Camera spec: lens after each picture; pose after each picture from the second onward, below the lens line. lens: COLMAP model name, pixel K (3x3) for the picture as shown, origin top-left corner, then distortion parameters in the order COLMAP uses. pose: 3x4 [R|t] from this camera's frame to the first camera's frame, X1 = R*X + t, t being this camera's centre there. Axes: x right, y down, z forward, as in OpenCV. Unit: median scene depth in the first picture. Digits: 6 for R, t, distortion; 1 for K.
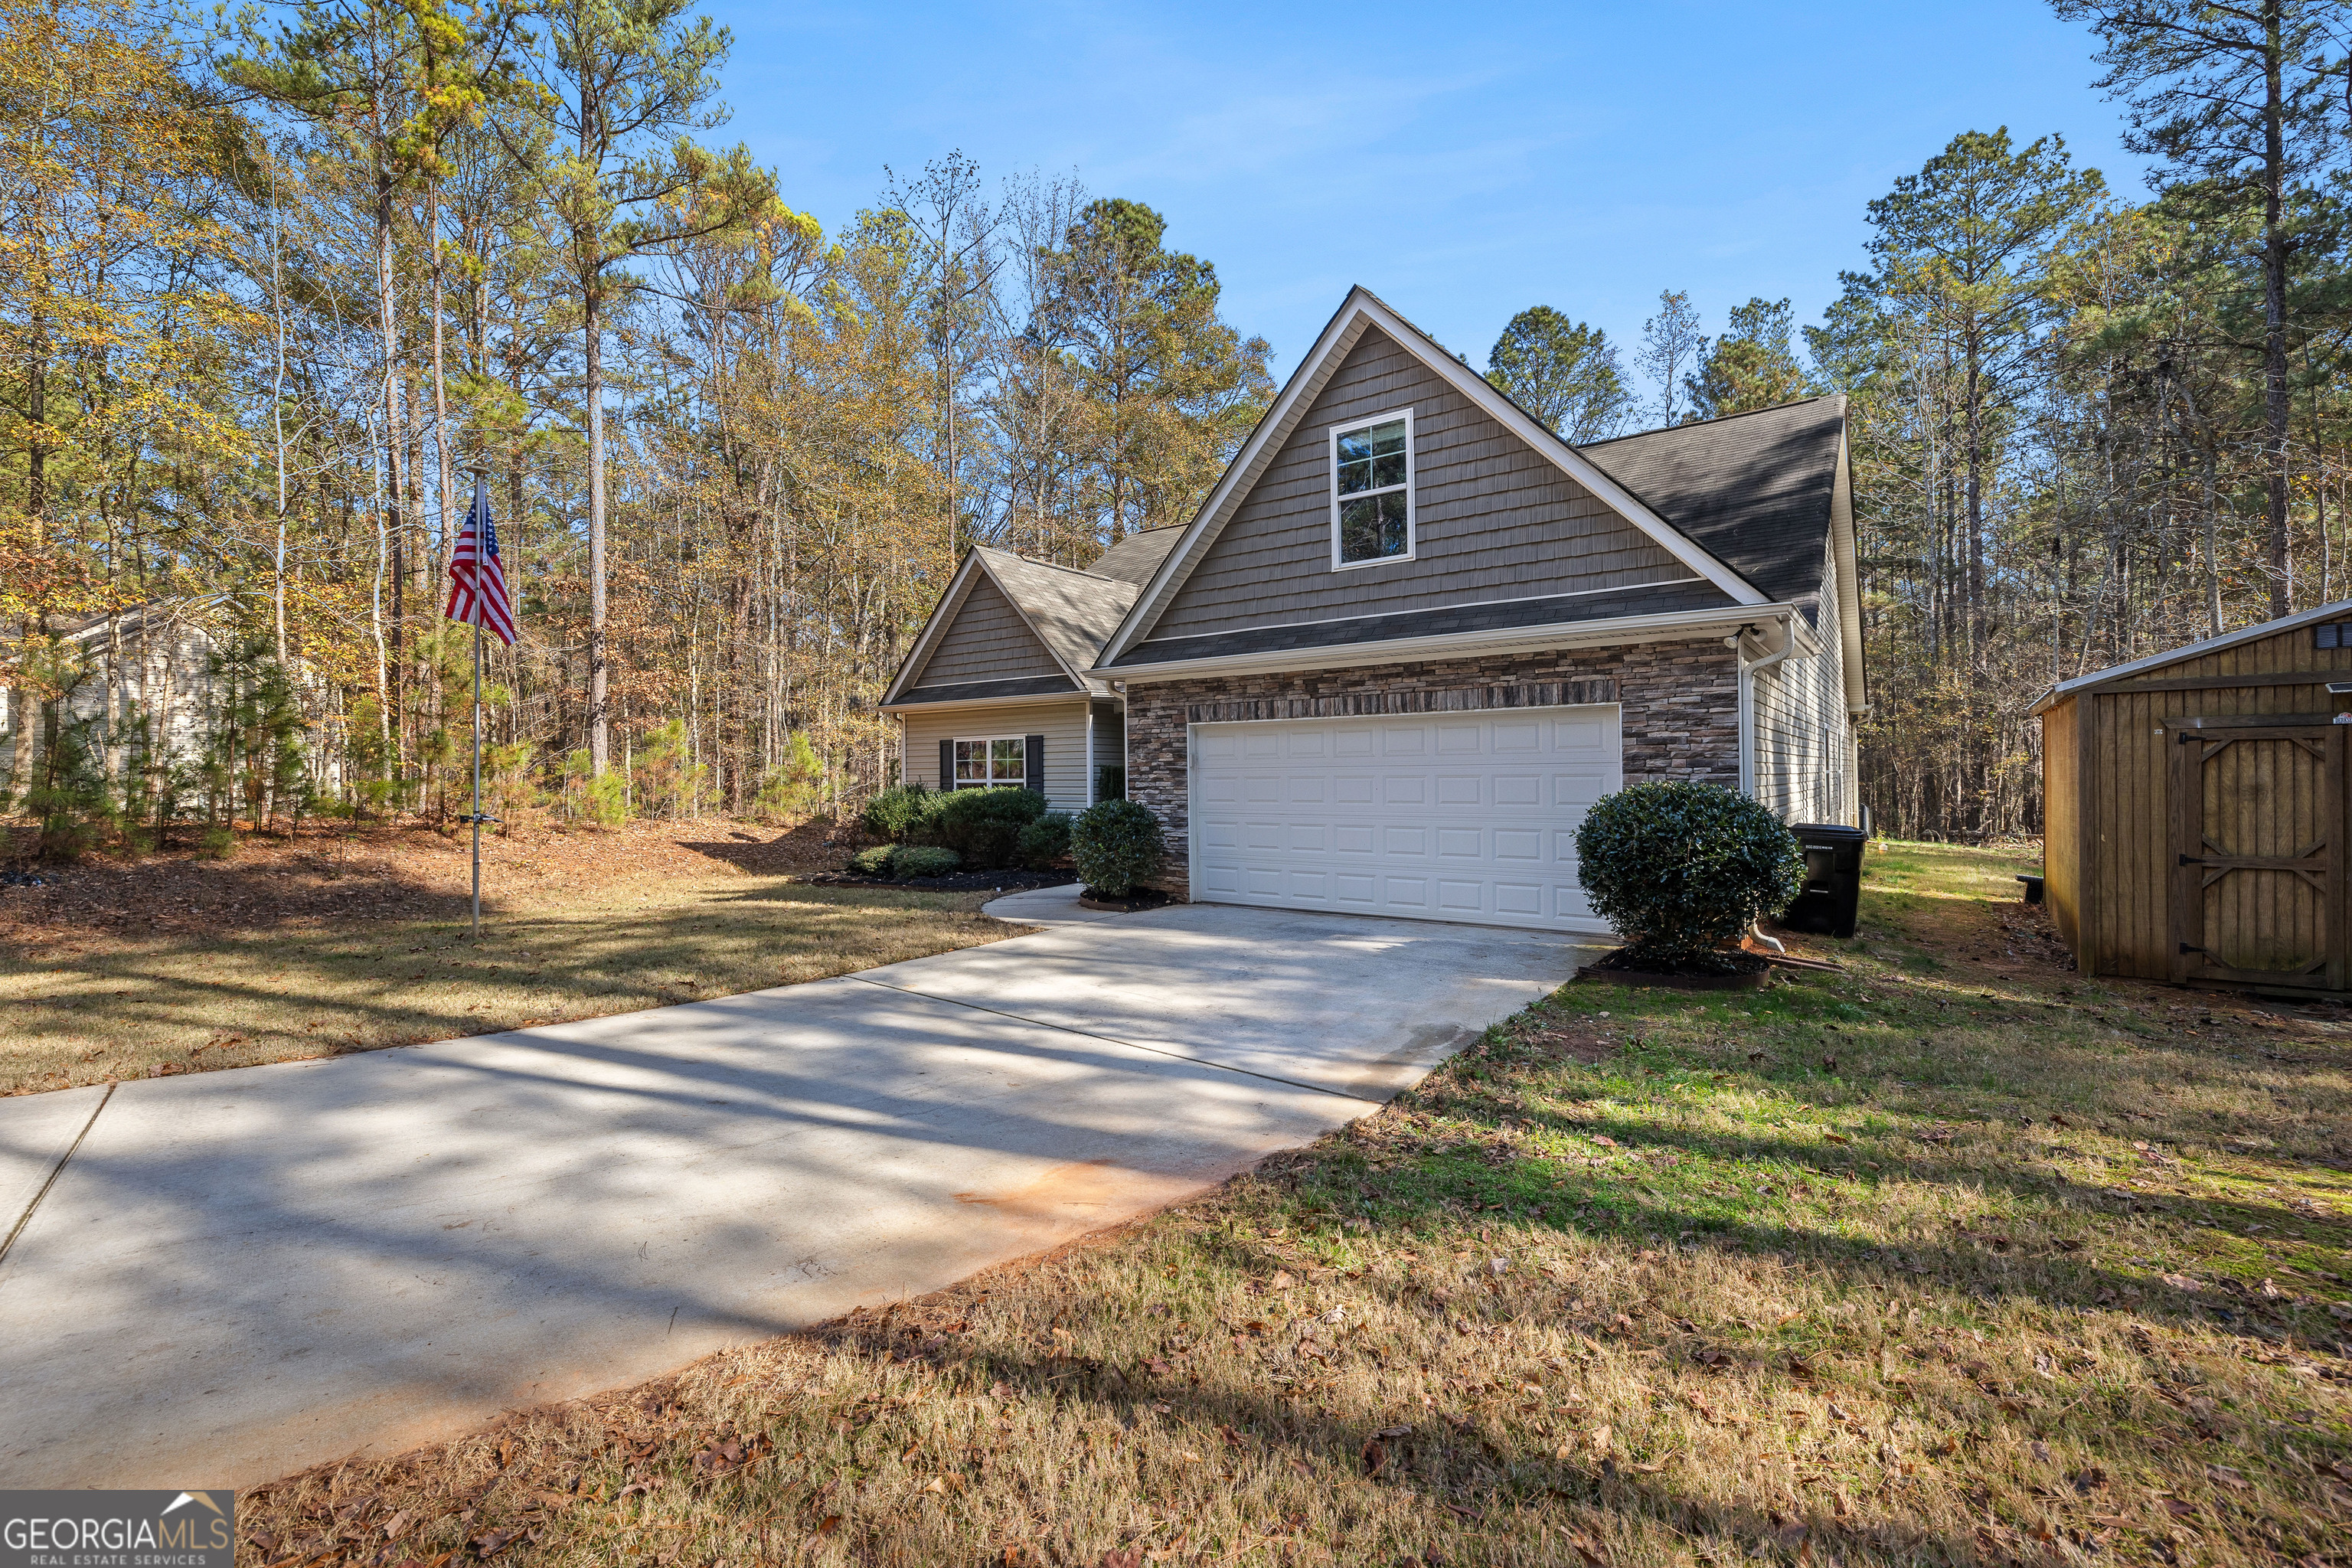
lens RADIAL K [[1006.8, 0, 1173.5], [0, 1006.8, 772.7], [0, 0, 1]] dist [0.002470, 0.000206]
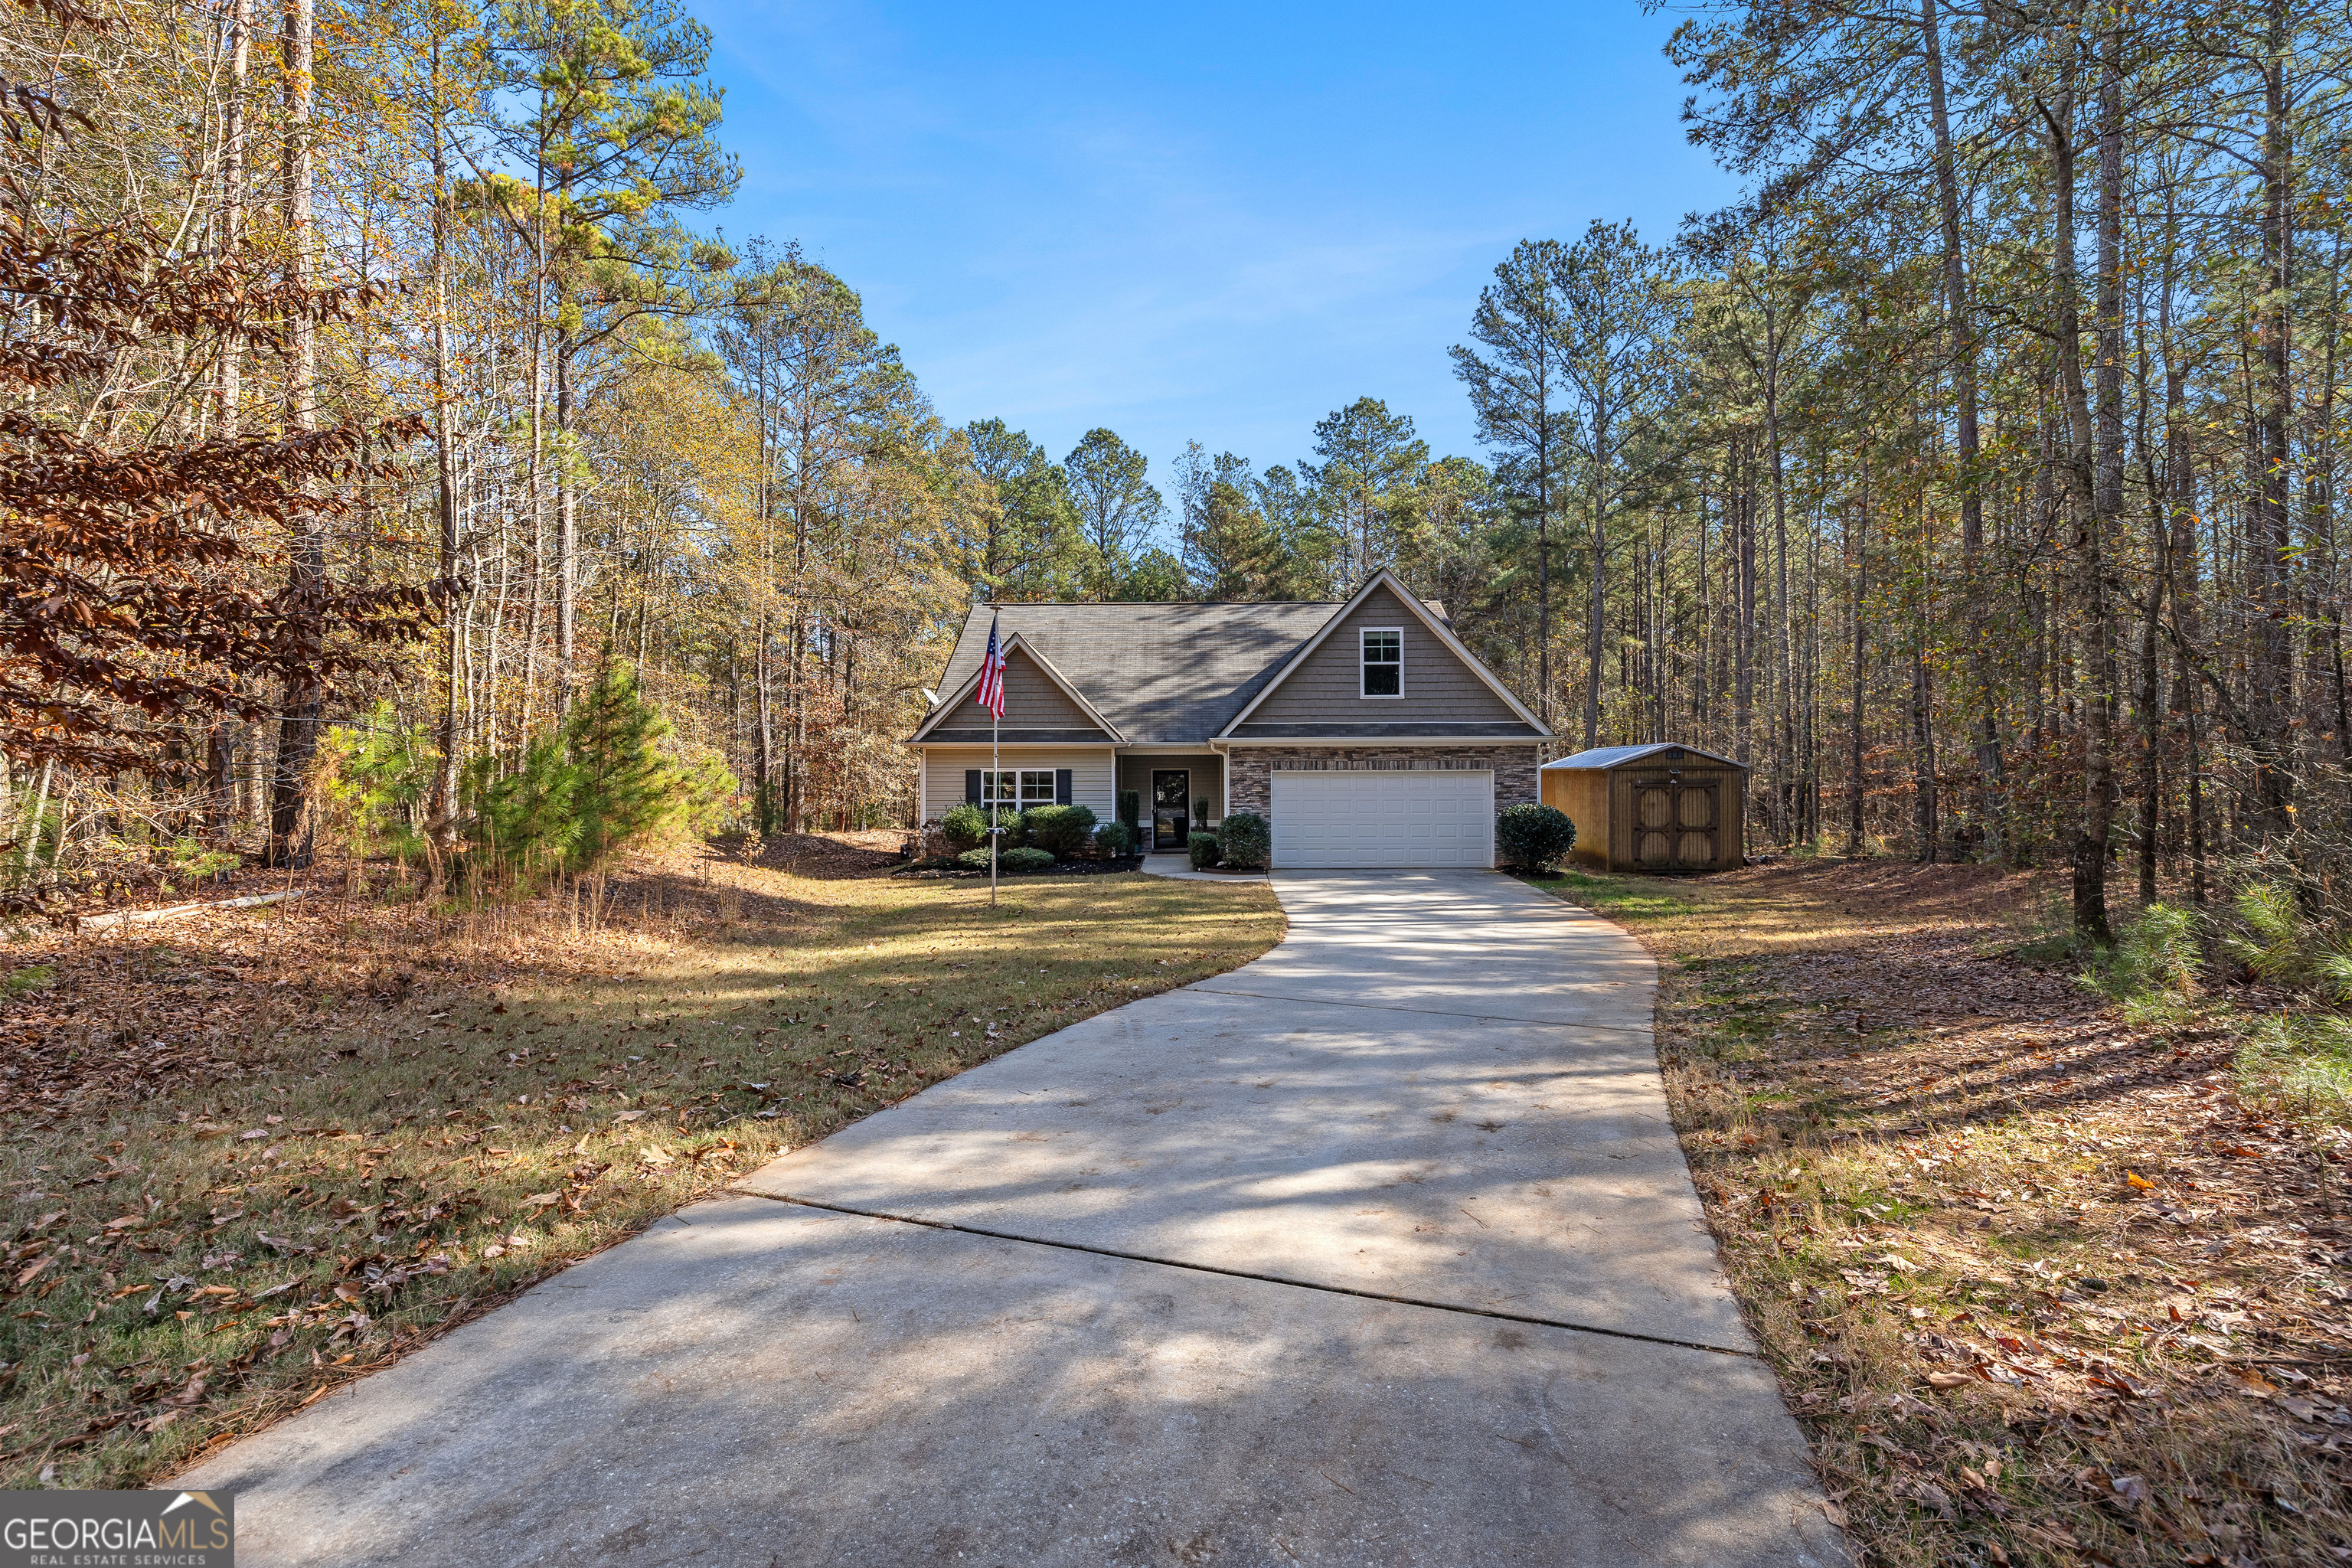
lens RADIAL K [[998.8, 0, 1181.3], [0, 998.8, 778.4], [0, 0, 1]] dist [0.001115, -0.000086]
pose [[0.806120, 0.006692, 0.591715, -1.384498], [-0.005855, 0.999977, -0.003332, -0.032569], [-0.591723, -0.000778, 0.806141, -0.423378]]
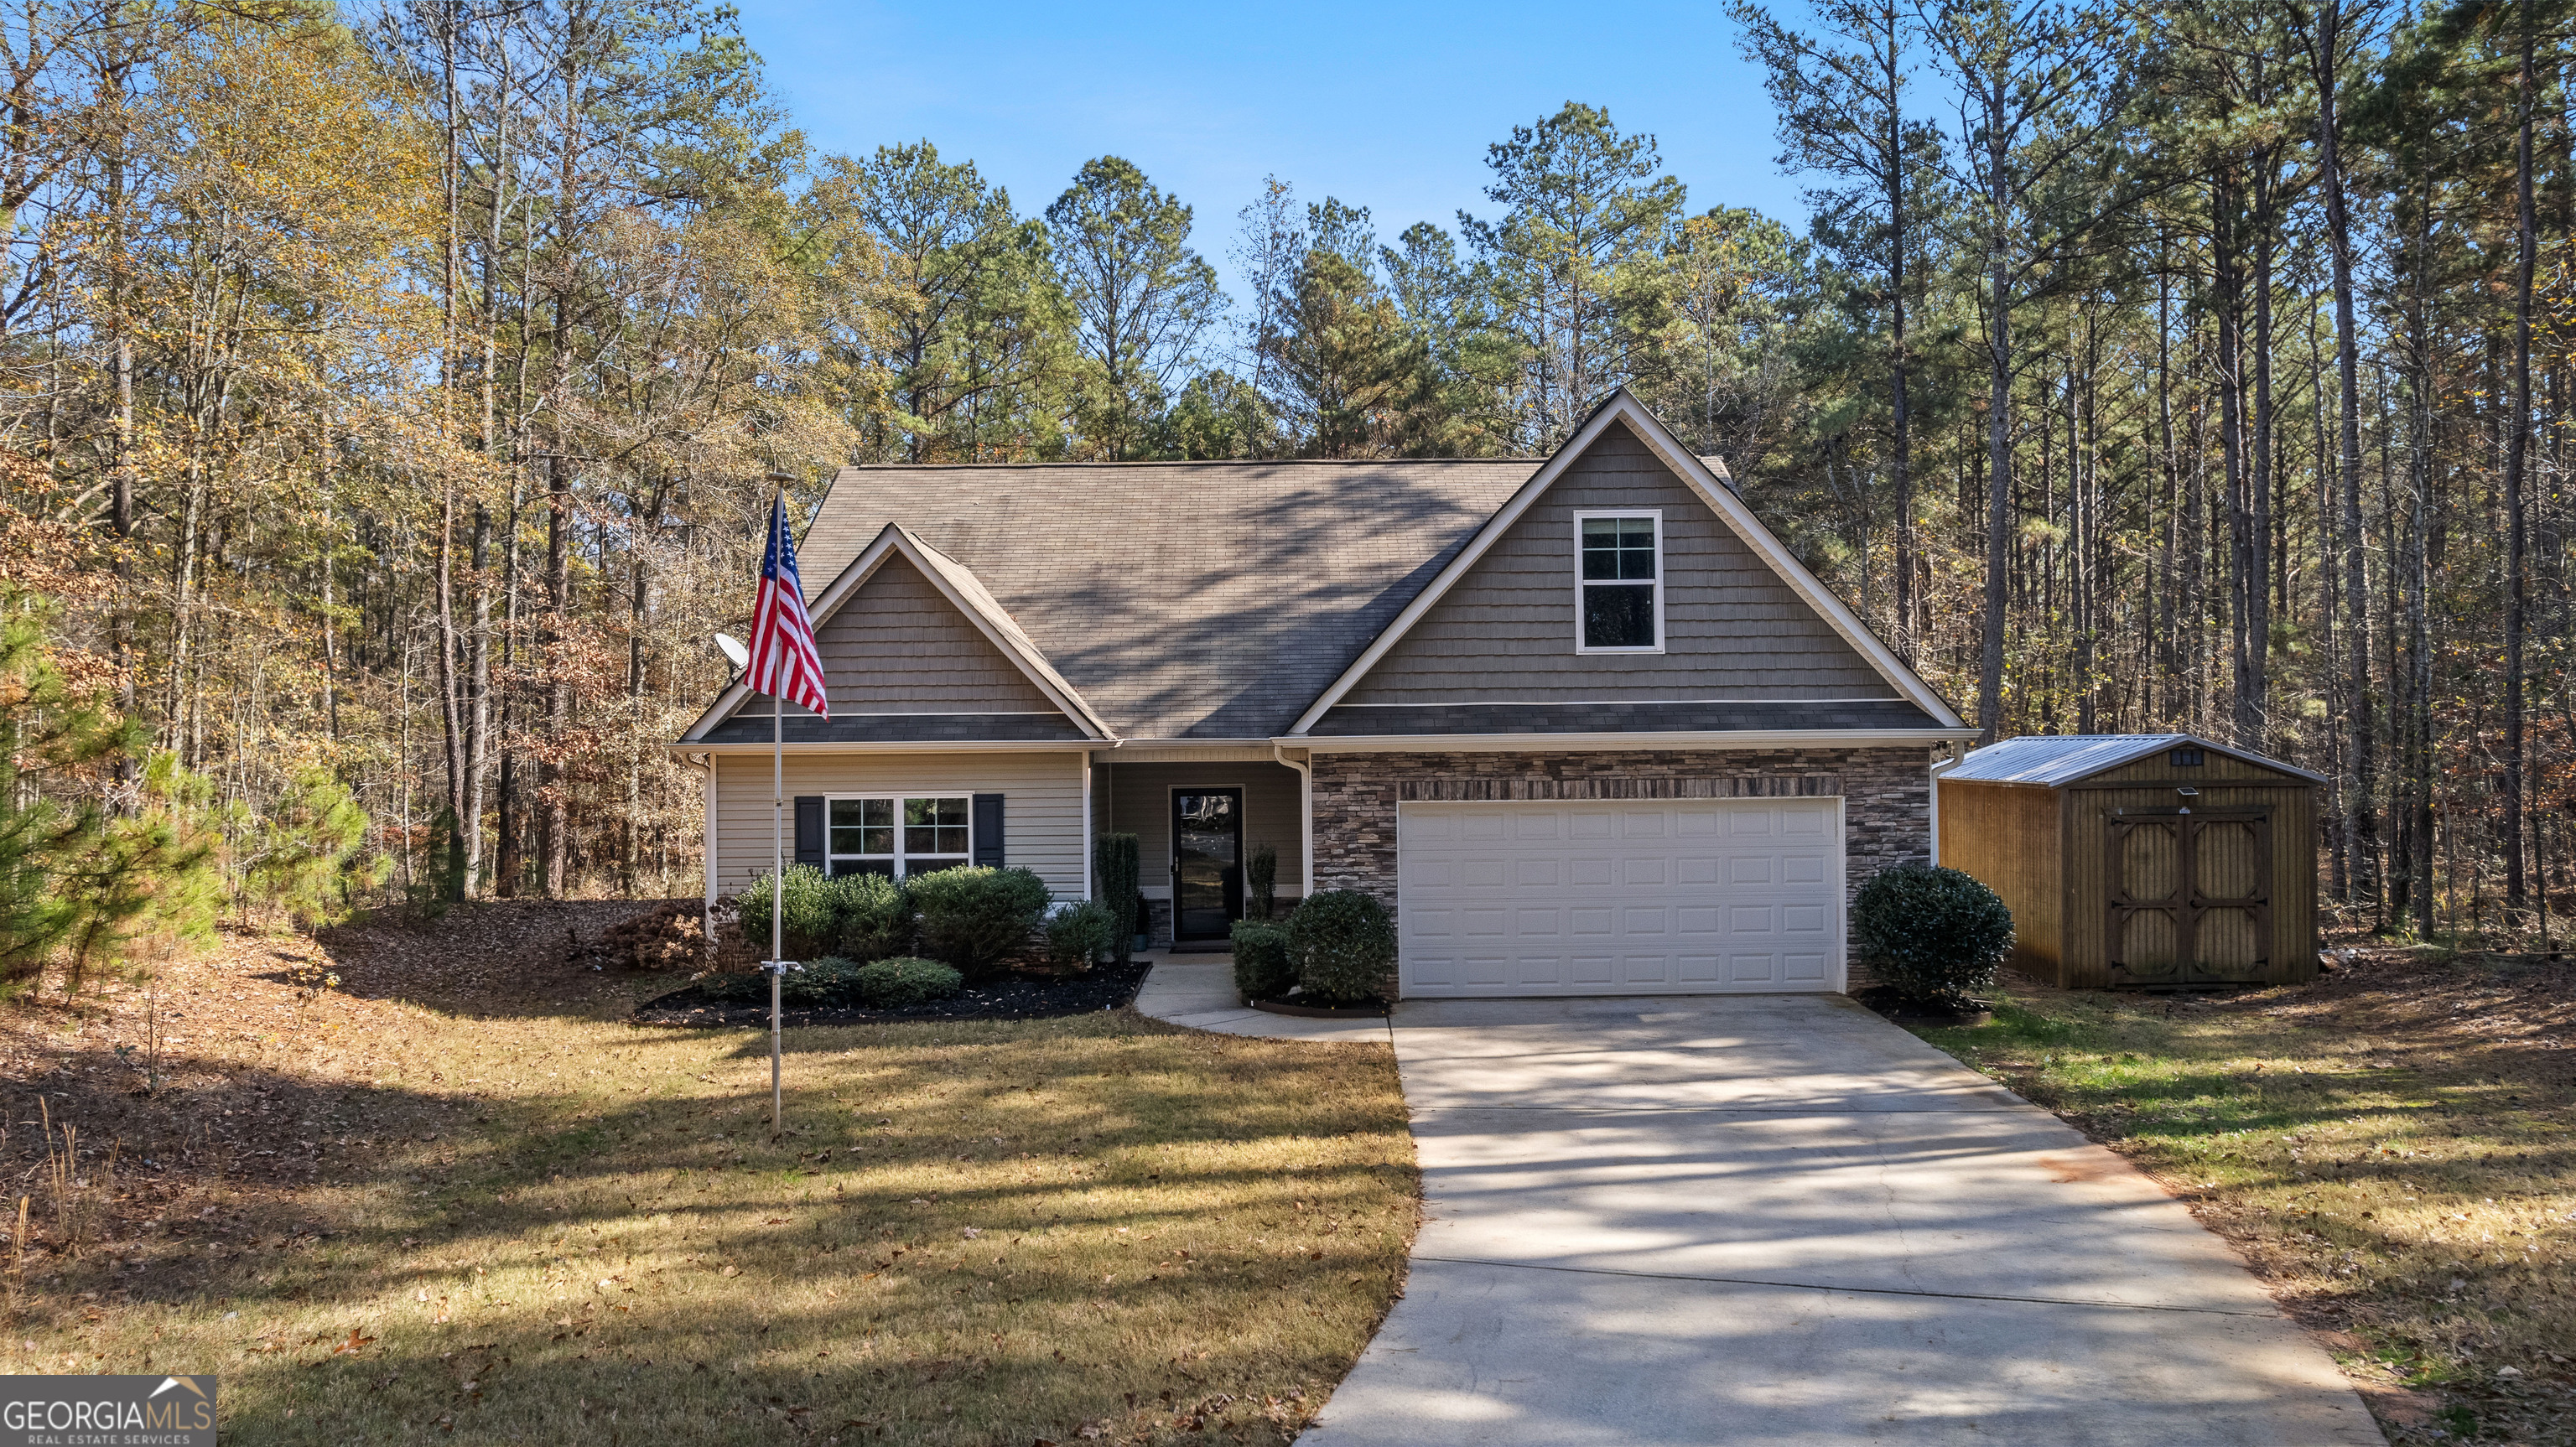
lens RADIAL K [[1651.2, 0, 1287.4], [0, 1651.2, 750.4], [0, 0, 1]] dist [-0.048337, 0.001050]
pose [[0.801573, 0.001777, 0.597894, -1.102771], [0.000958, 0.999990, -0.004257, -0.102826], [-0.597896, 0.003985, 0.801564, -0.144728]]
